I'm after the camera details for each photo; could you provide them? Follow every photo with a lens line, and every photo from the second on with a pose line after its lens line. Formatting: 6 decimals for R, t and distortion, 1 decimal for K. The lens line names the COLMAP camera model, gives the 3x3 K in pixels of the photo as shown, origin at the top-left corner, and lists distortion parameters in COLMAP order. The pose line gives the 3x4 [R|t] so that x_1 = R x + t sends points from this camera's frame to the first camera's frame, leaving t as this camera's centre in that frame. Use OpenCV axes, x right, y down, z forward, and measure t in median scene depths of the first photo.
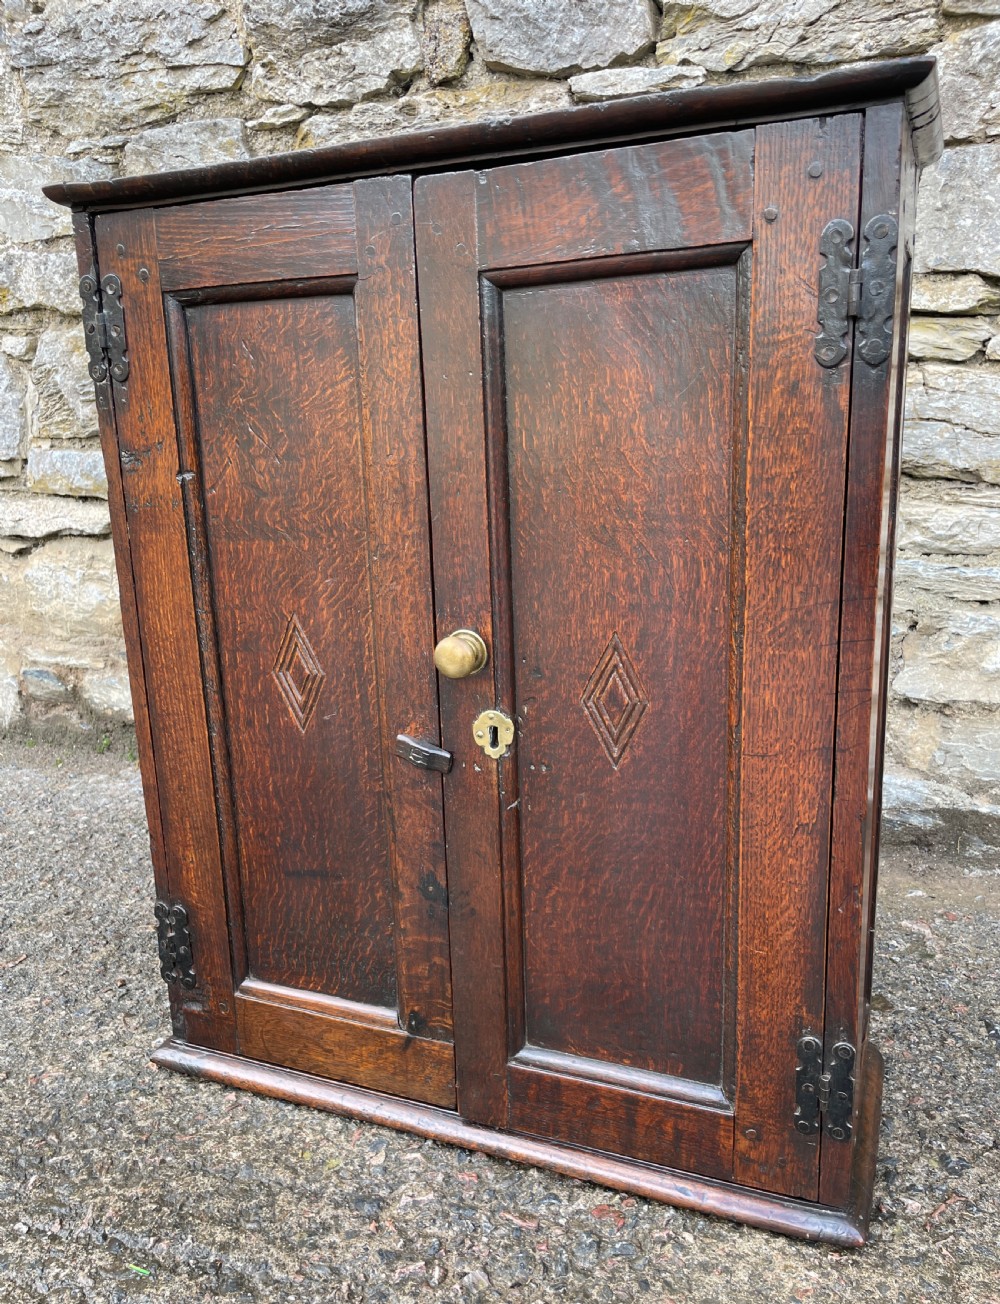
lens RADIAL K [[1031.1, 0, 496.7], [0, 1031.1, 673.8], [0, 0, 1]] dist [0.068092, -0.097219]
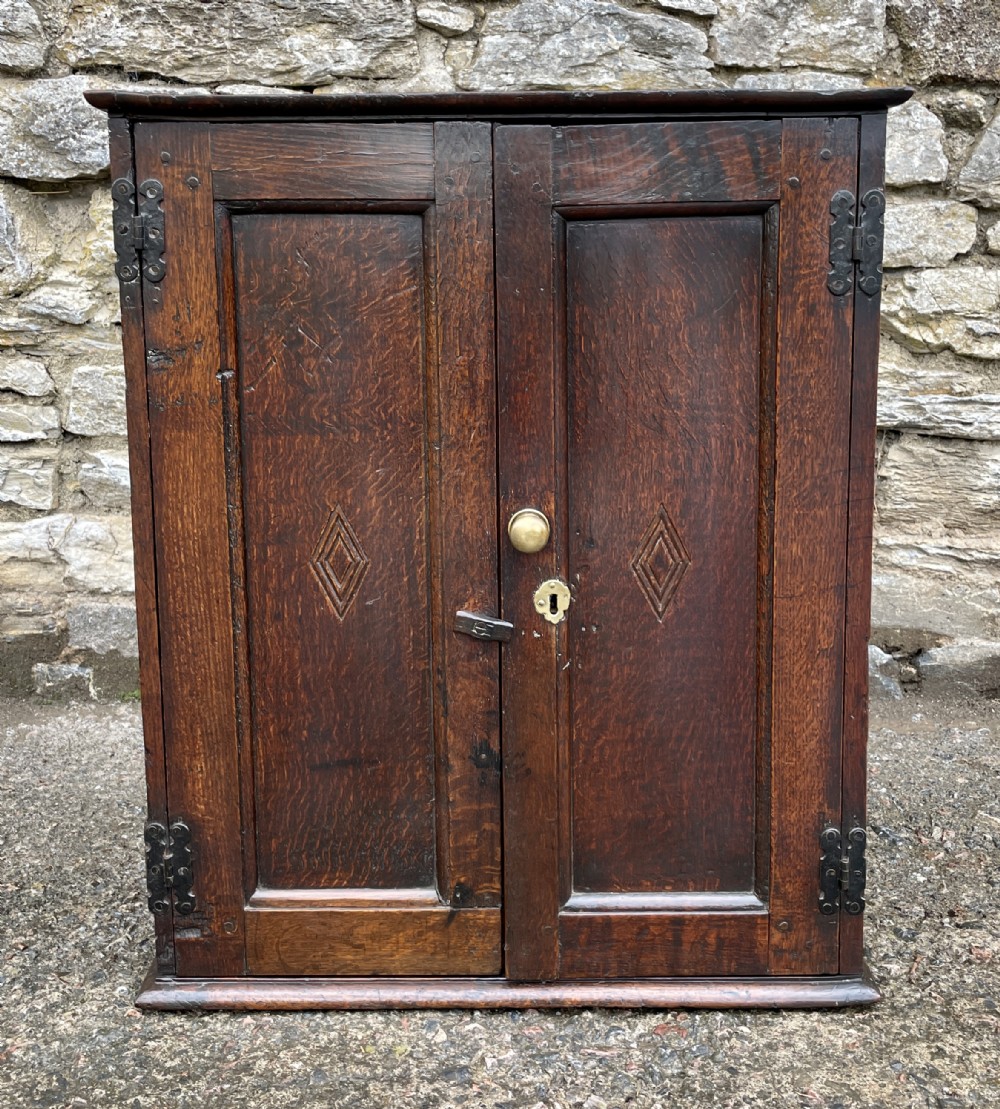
lens RADIAL K [[1305.1, 0, 508.5], [0, 1305.1, 437.1], [0, 0, 1]] dist [0.037749, 0.000000]
pose [[0.922241, -0.035354, 0.384995, -0.571339], [0.071518, 0.994224, -0.080021, -0.008324], [-0.379942, 0.101333, 0.919443, -0.286078]]
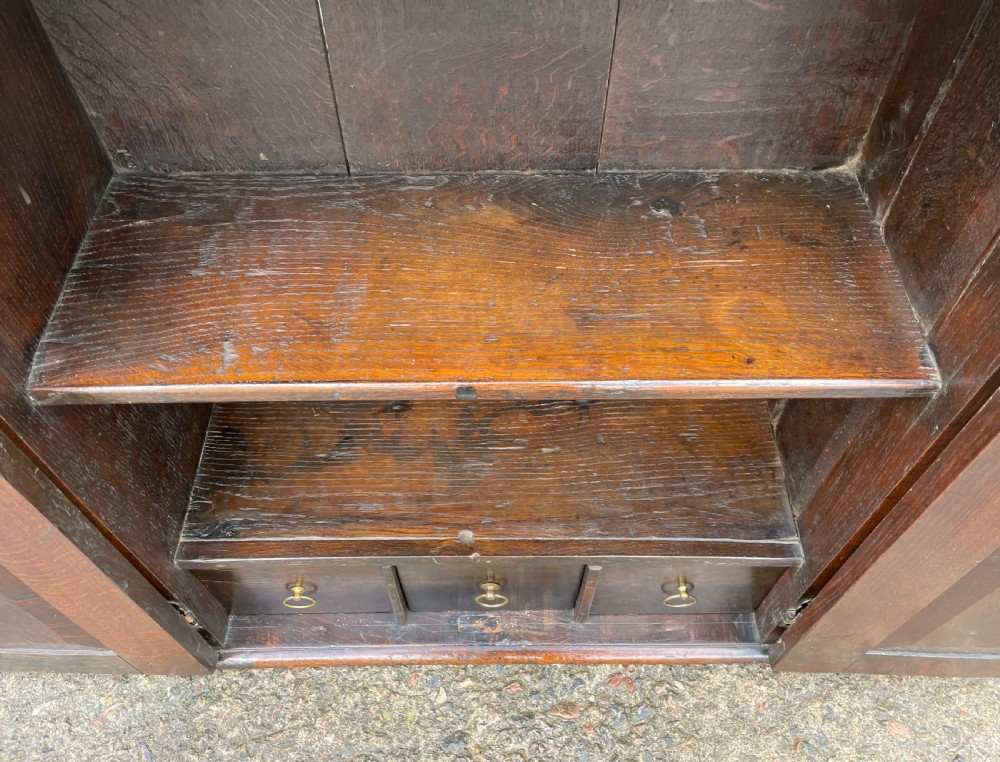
lens RADIAL K [[782.9, 0, 502.6], [0, 782.9, 374.5], [0, 0, 1]] dist [0.075908, -0.100825]
pose [[0.915550, -0.308440, 0.258133, -0.189743], [0.067221, 0.750115, 0.657882, -0.519073], [-0.396546, -0.584972, 0.707502, 0.552631]]
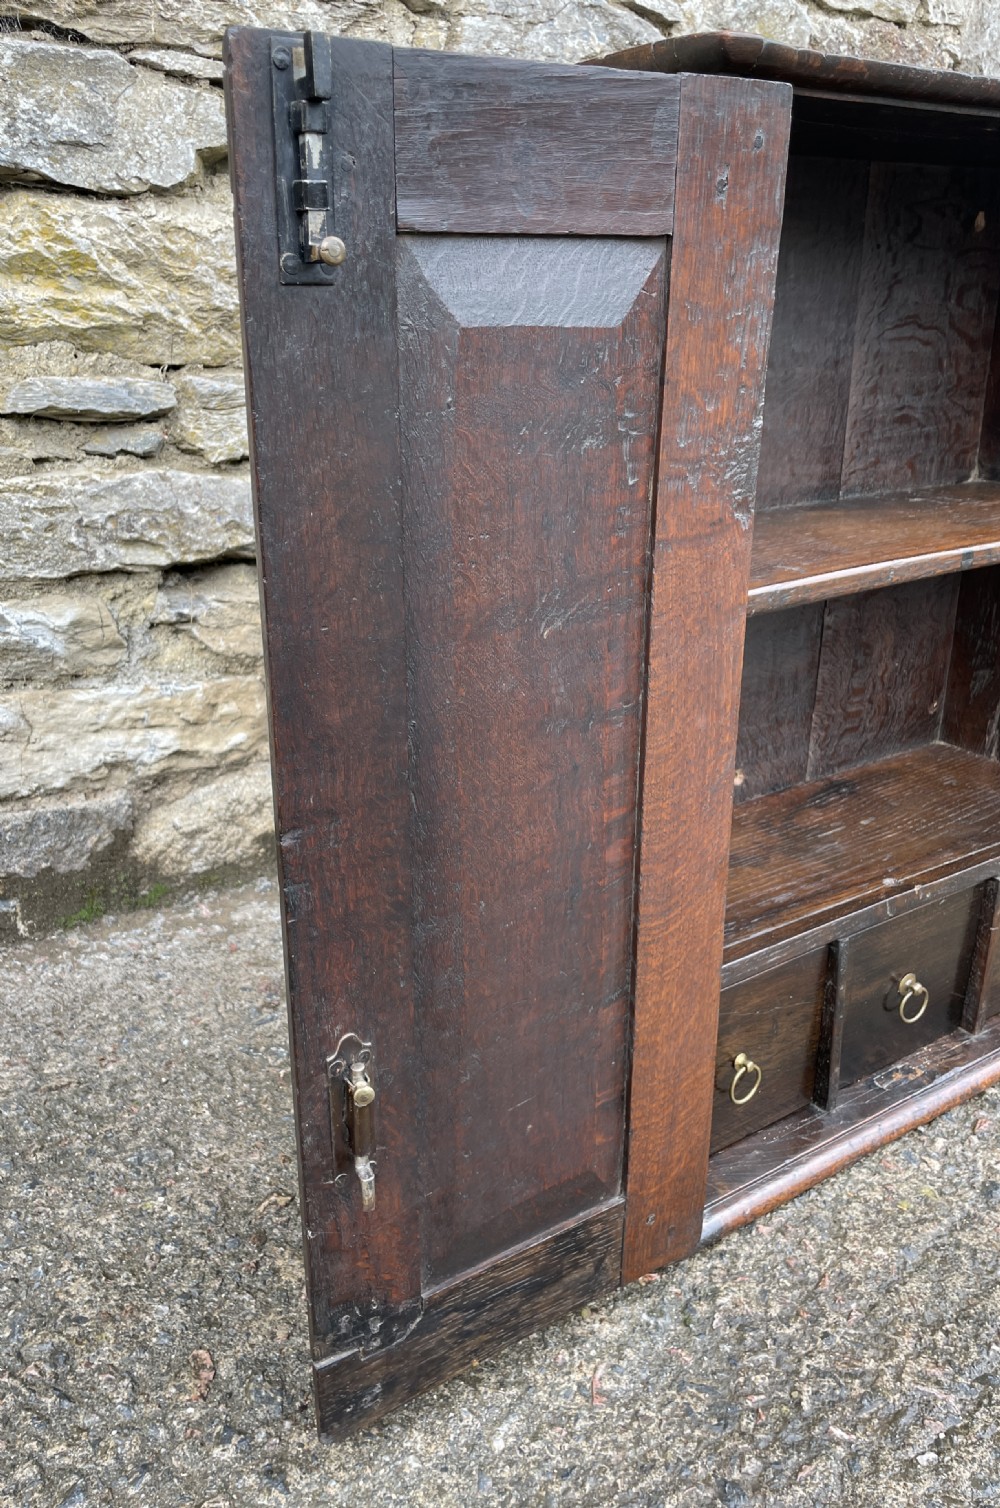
lens RADIAL K [[1202.2, 0, 482.8], [0, 1202.2, 736.8], [0, 0, 1]] dist [0.083692, -0.118235]
pose [[0.544438, -0.263882, 0.796212, -1.239456], [0.186541, 0.963546, 0.191786, -0.231628], [-0.817795, 0.044110, 0.573816, 0.733389]]
